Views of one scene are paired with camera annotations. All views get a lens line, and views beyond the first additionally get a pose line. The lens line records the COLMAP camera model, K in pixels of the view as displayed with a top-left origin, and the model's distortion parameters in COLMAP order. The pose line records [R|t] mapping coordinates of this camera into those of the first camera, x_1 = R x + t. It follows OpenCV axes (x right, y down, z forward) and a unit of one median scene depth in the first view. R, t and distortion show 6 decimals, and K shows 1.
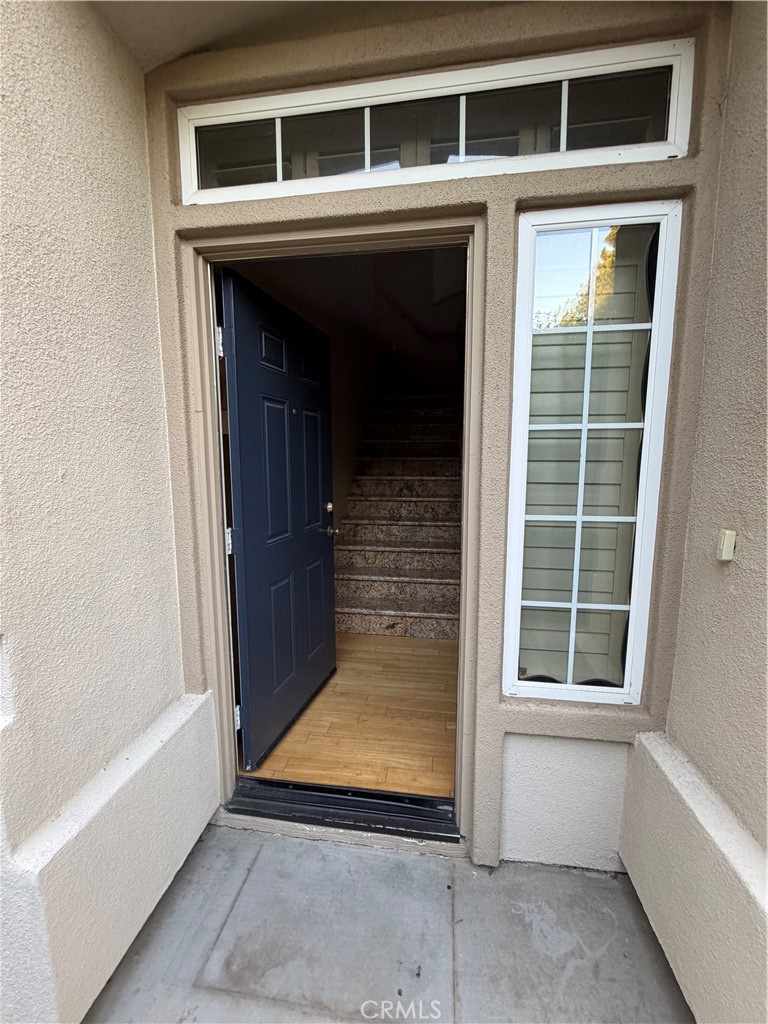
lens RADIAL K [[408.1, 0, 383.8], [0, 408.1, 510.3], [0, 0, 1]] dist [-0.000370, 0.000032]
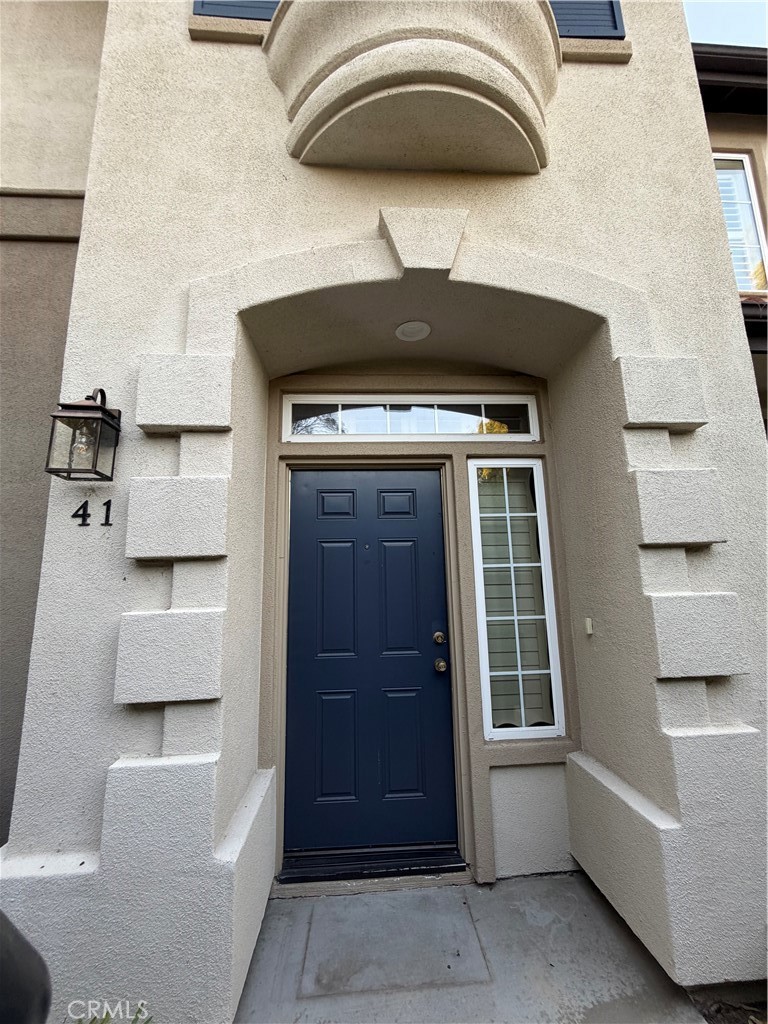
lens RADIAL K [[408.1, 0, 383.8], [0, 408.1, 510.3], [0, 0, 1]] dist [-0.000370, 0.000032]
pose [[0.979356, 0.013454, 0.201693, -0.423619], [0.046252, 0.956397, -0.288384, 0.056648], [-0.196778, 0.291760, 0.936031, -0.642830]]
